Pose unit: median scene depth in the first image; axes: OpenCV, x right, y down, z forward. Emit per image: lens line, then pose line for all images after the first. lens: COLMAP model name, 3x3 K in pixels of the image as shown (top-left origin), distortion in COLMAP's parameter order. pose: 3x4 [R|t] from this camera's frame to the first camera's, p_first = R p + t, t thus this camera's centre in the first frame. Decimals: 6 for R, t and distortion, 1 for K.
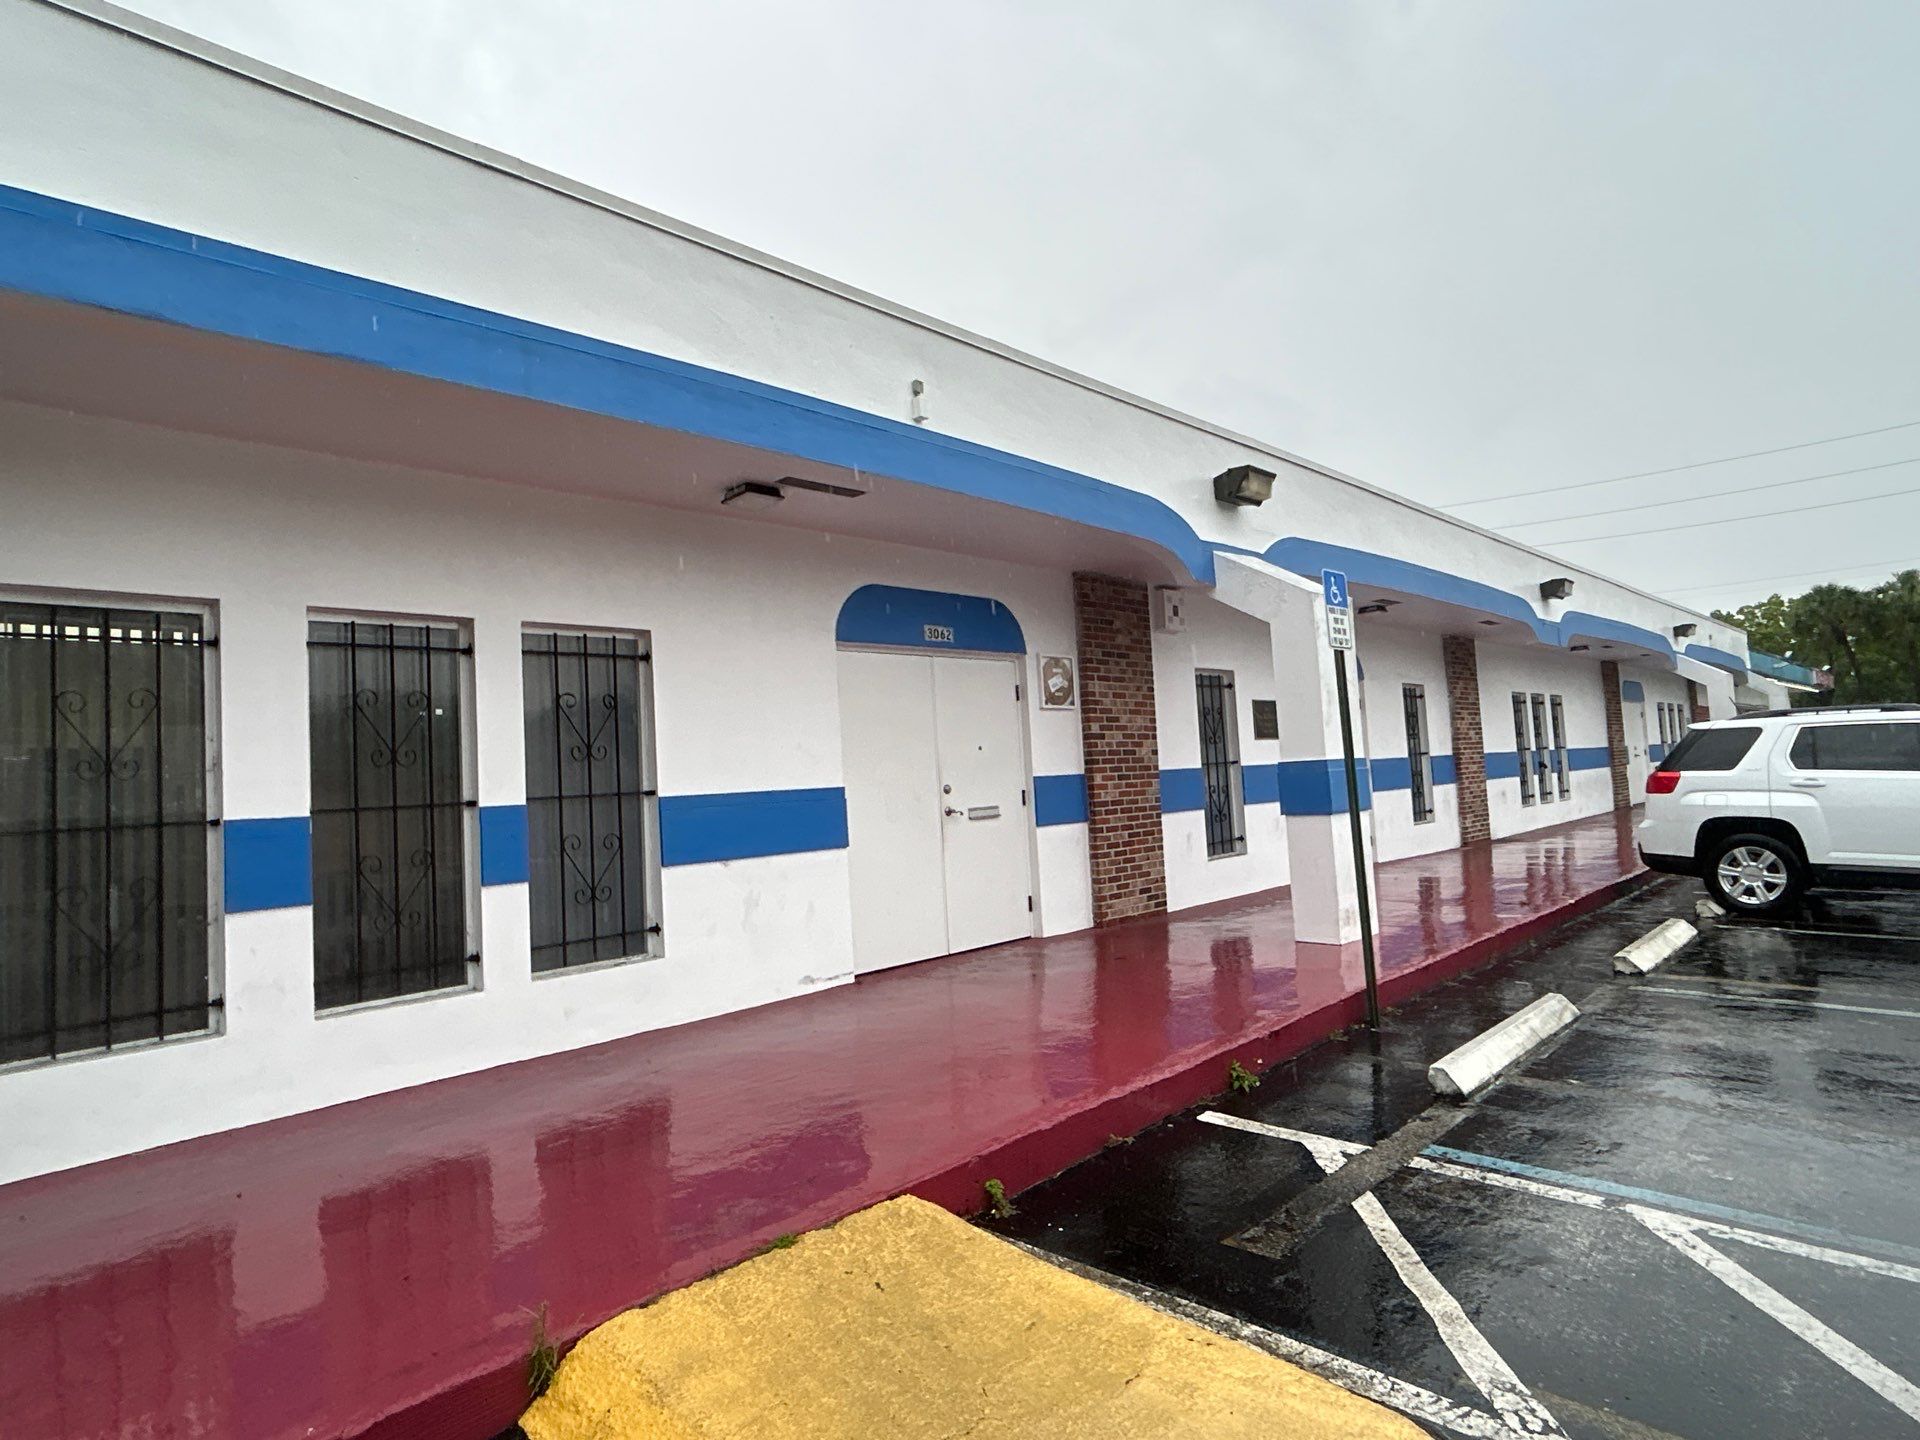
lens RADIAL K [[1089.7, 0, 960.0], [0, 1089.7, 720.0], [0, 0, 1]] dist [-0.002452, 0.002072]
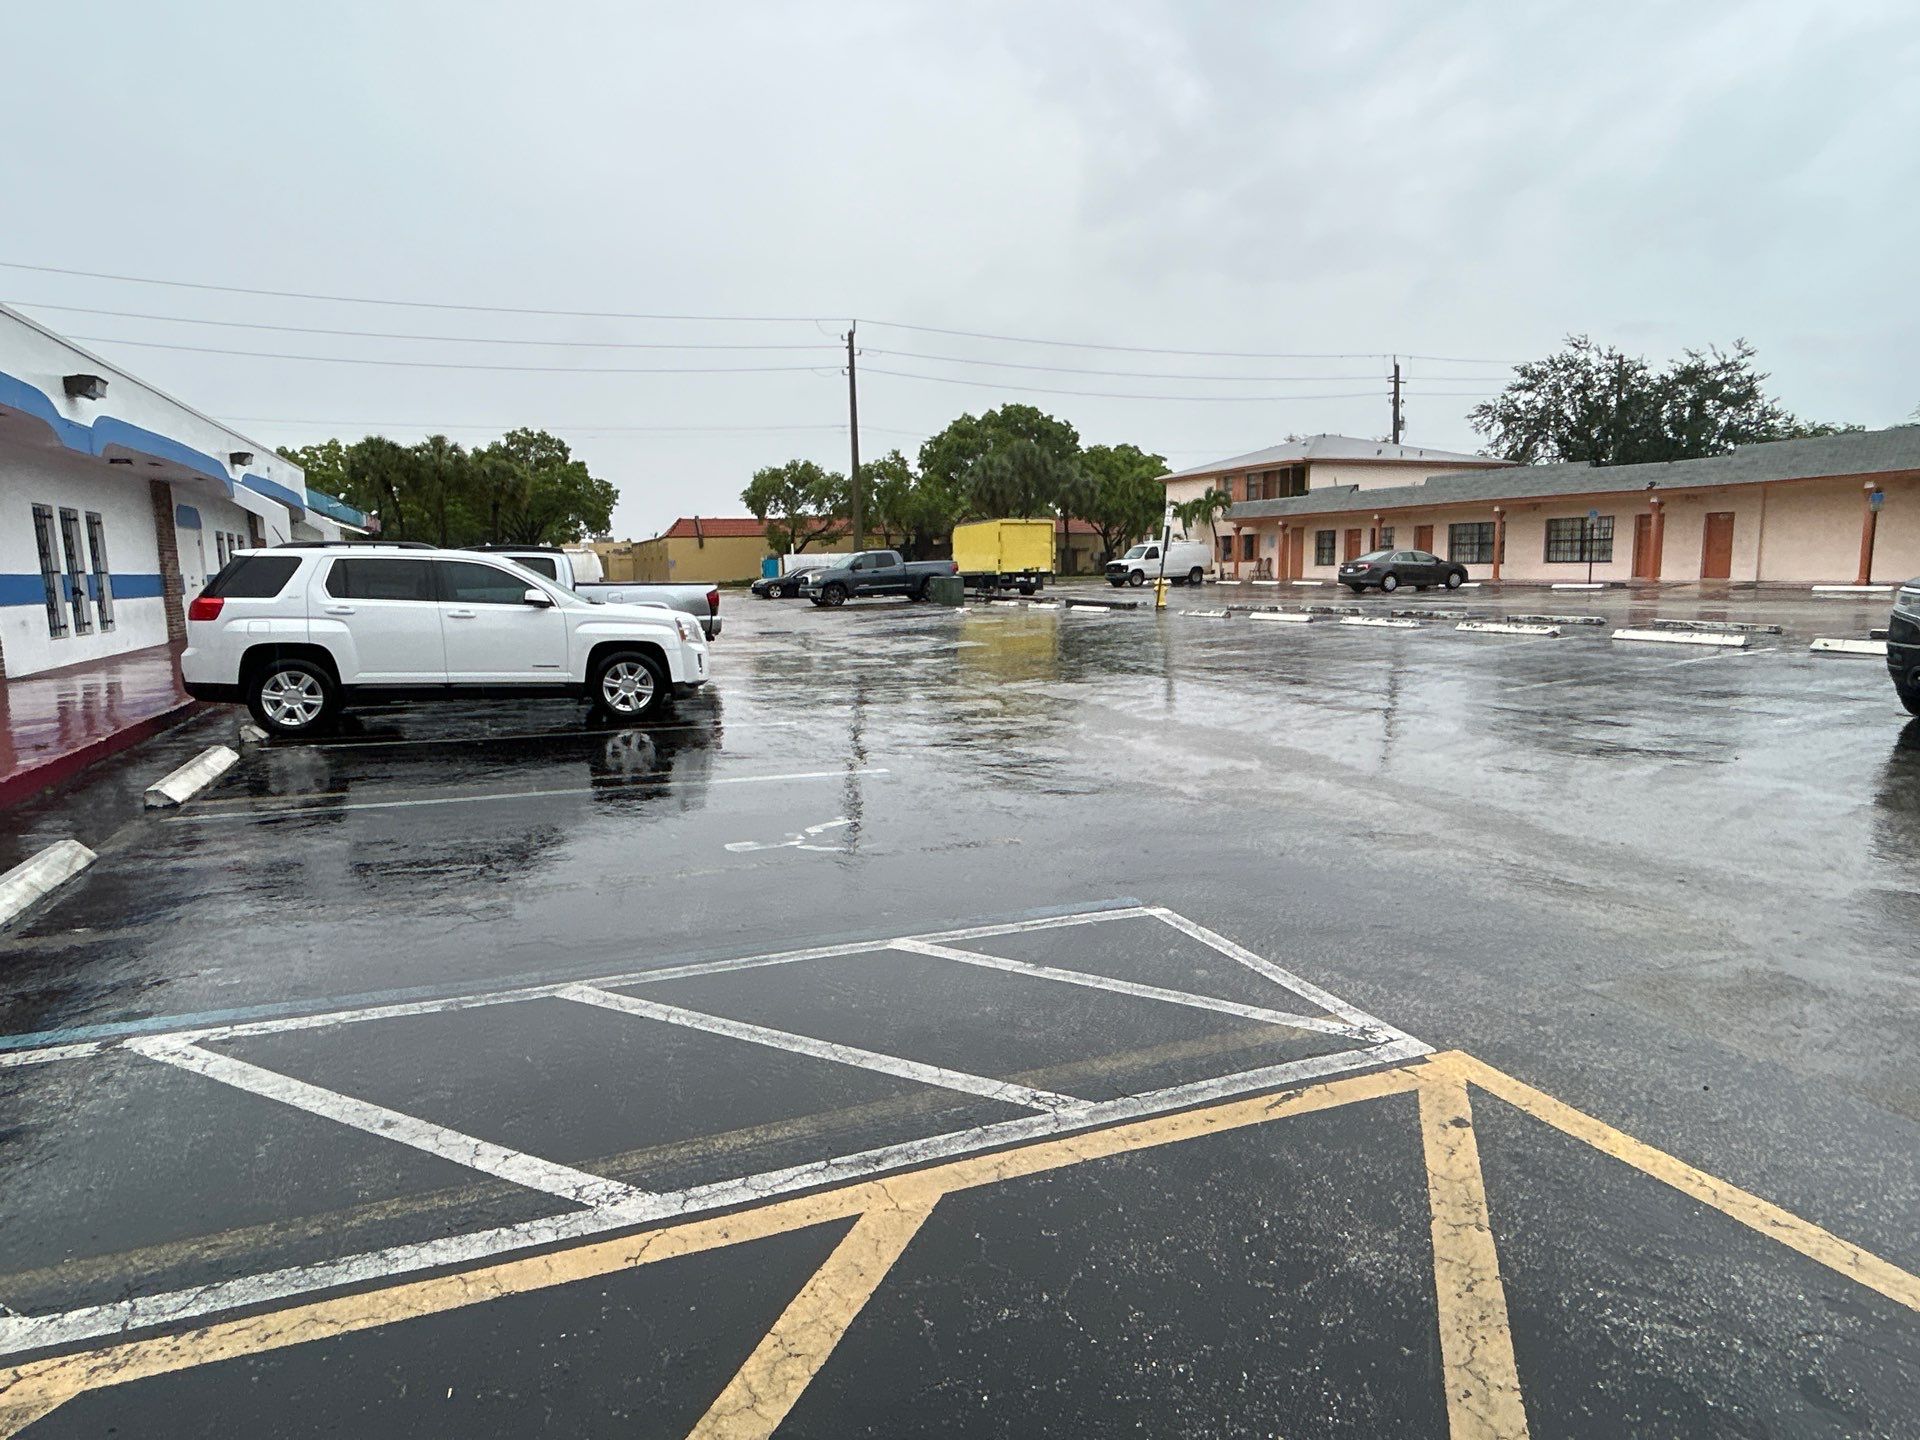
lens RADIAL K [[1089.7, 0, 960.0], [0, 1089.7, 720.0], [0, 0, 1]] dist [-0.002452, 0.002072]
pose [[0.400746, -0.079644, 0.912721, 0.024940], [-0.058736, 0.991932, 0.112345, 0.007696], [-0.914304, -0.098631, 0.392835, -0.004441]]
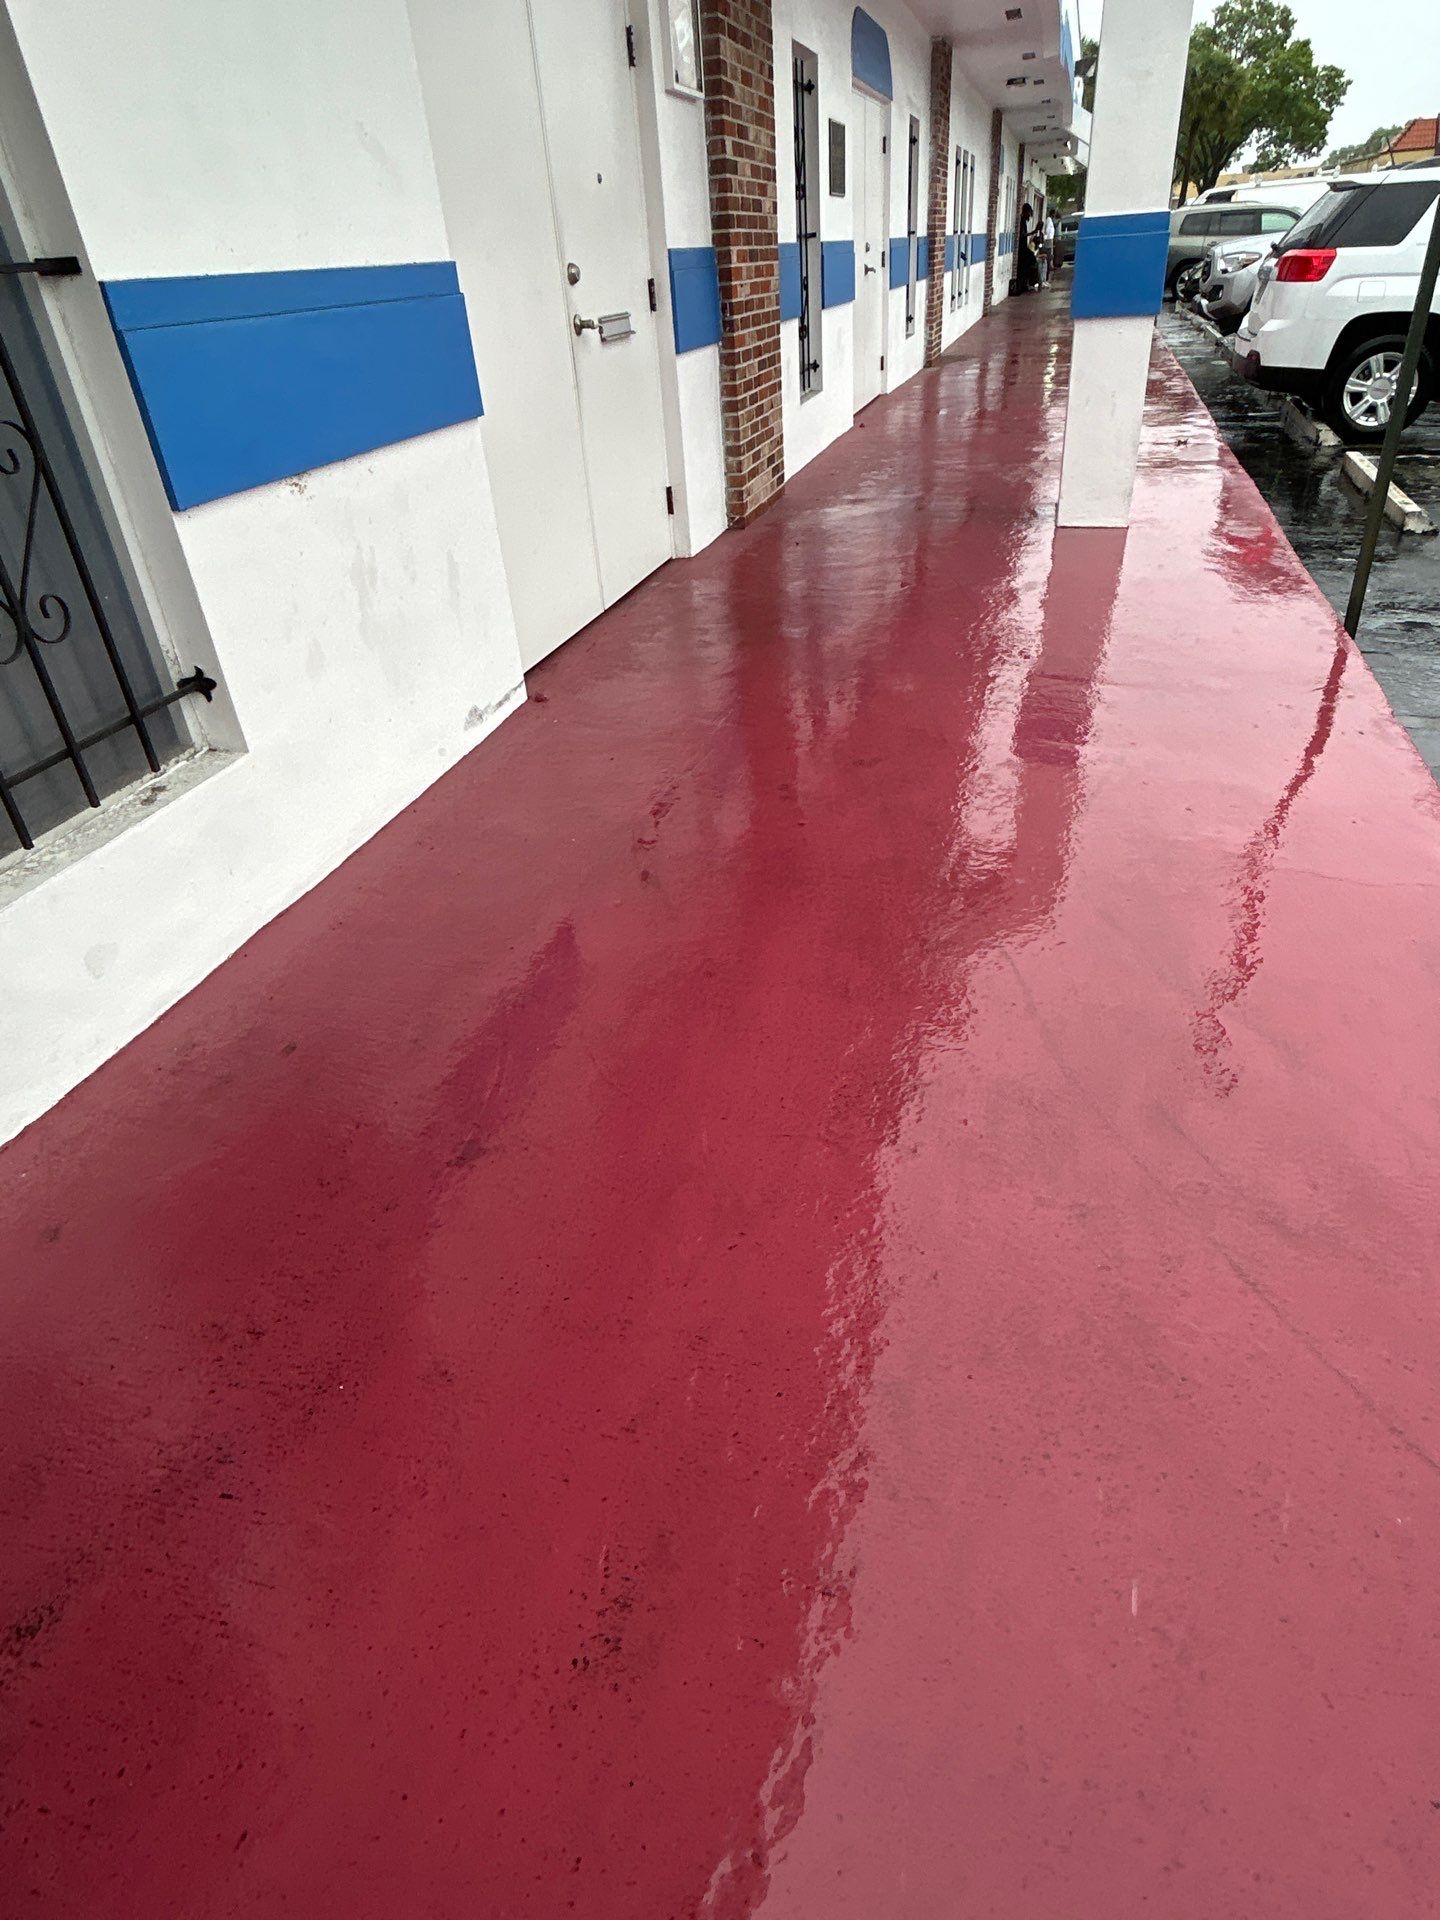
lens RADIAL K [[1089.7, 0, 720.0], [0, 1089.7, 960.0], [0, 0, 1]] dist [-0.002452, 0.002072]
pose [[0.886109, -0.252260, 0.388813, -0.198151], [-0.012819, 0.825245, 0.564629, 0.035881], [-0.463300, -0.505307, 0.728023, 0.398591]]
